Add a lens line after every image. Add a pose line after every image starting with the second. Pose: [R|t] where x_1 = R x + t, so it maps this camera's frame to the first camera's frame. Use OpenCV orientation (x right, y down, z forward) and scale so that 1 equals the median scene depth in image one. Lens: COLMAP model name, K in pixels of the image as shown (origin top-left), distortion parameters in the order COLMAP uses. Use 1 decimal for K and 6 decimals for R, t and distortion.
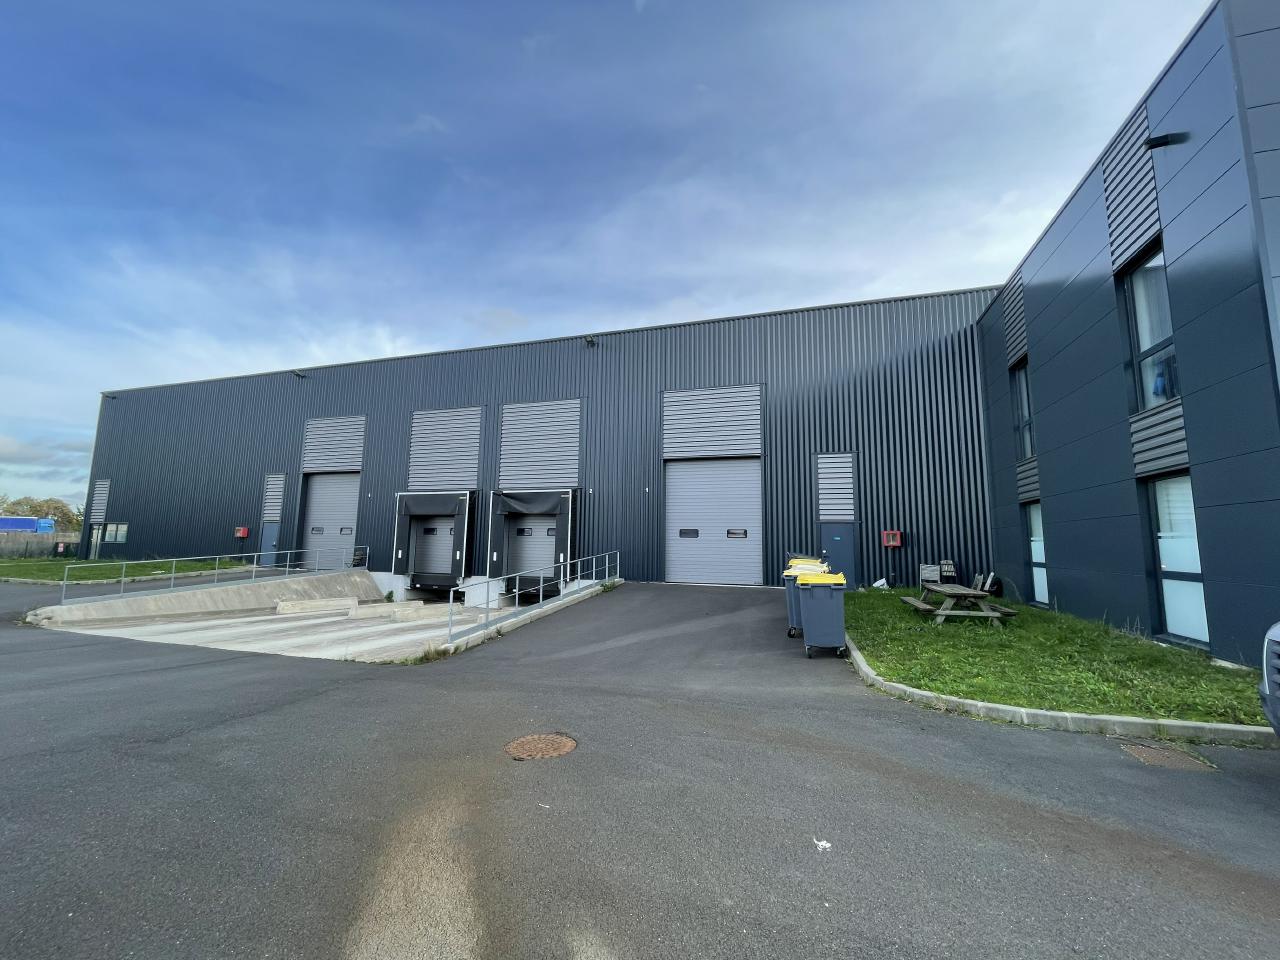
lens RADIAL K [[526.9, 0, 625.2], [0, 526.9, 470.3], [0, 0, 1]] dist [-0.014118, 0.003304]
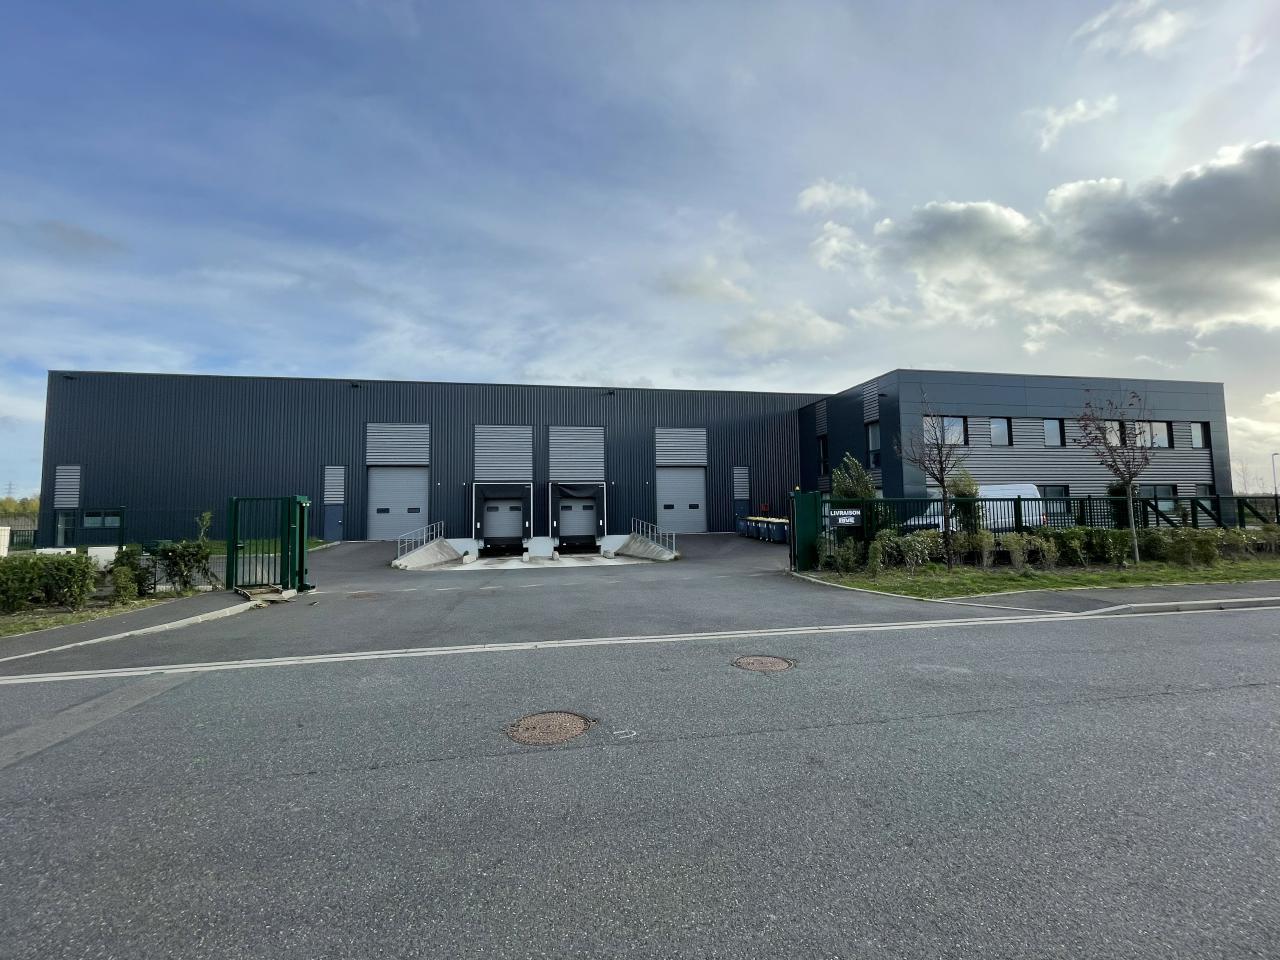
lens RADIAL K [[526.9, 0, 646.1], [0, 526.9, 477.9], [0, 0, 1]] dist [-0.014118, 0.003304]
pose [[0.870728, 0.008222, 0.491697, -0.772357], [-0.037557, 0.998052, 0.049821, -0.063127], [-0.490329, -0.061847, 0.869340, -0.502214]]
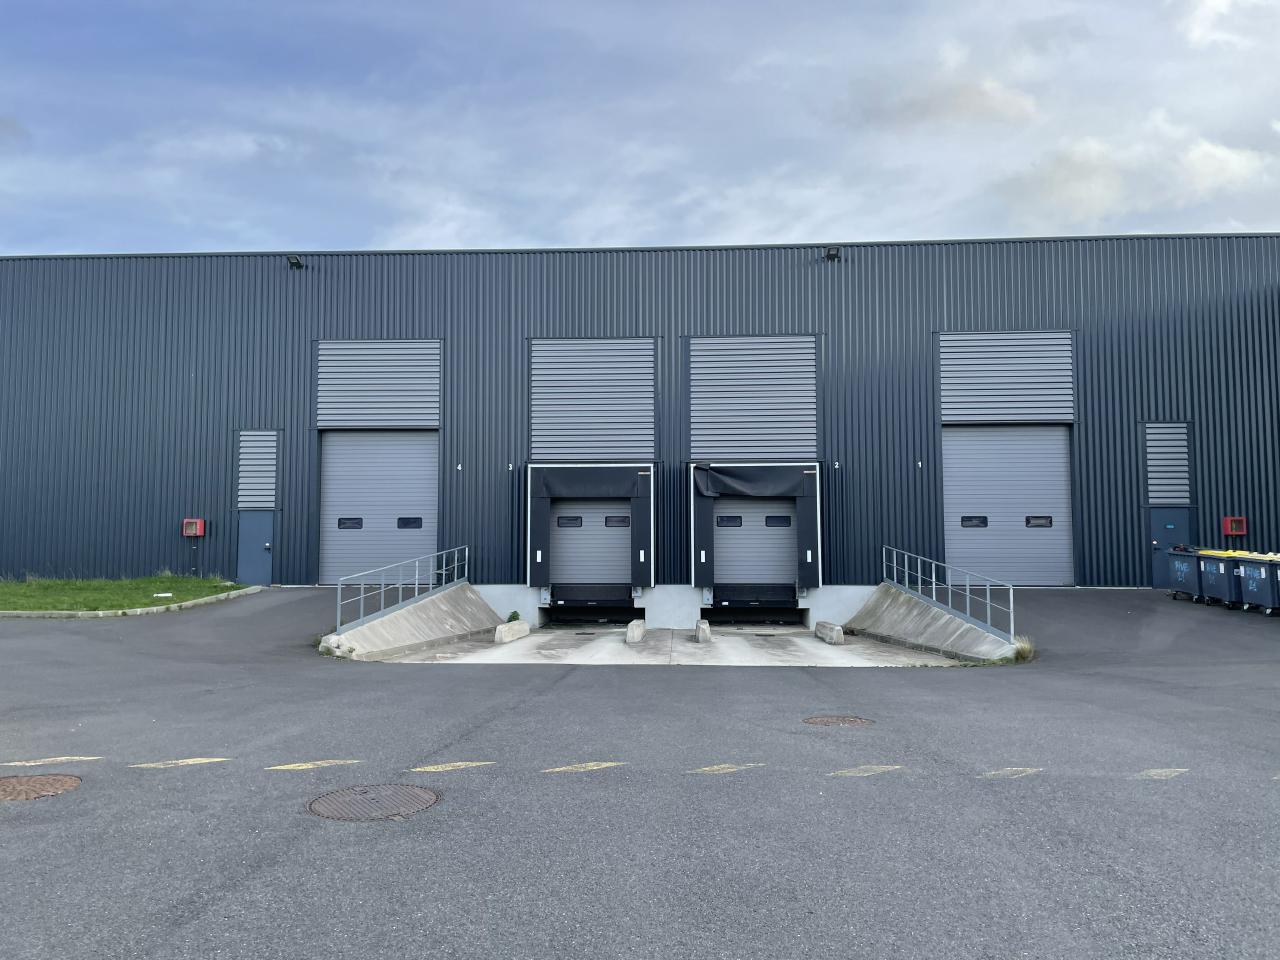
lens RADIAL K [[965.9, 0, 617.1], [0, 965.9, 475.4], [0, 0, 1]] dist [0.062633, -0.067060]
pose [[0.967847, 0.005999, 0.251467, -0.667966], [-0.021323, 0.998074, 0.058259, -0.016982], [-0.250633, -0.061748, 0.966111, -0.210547]]
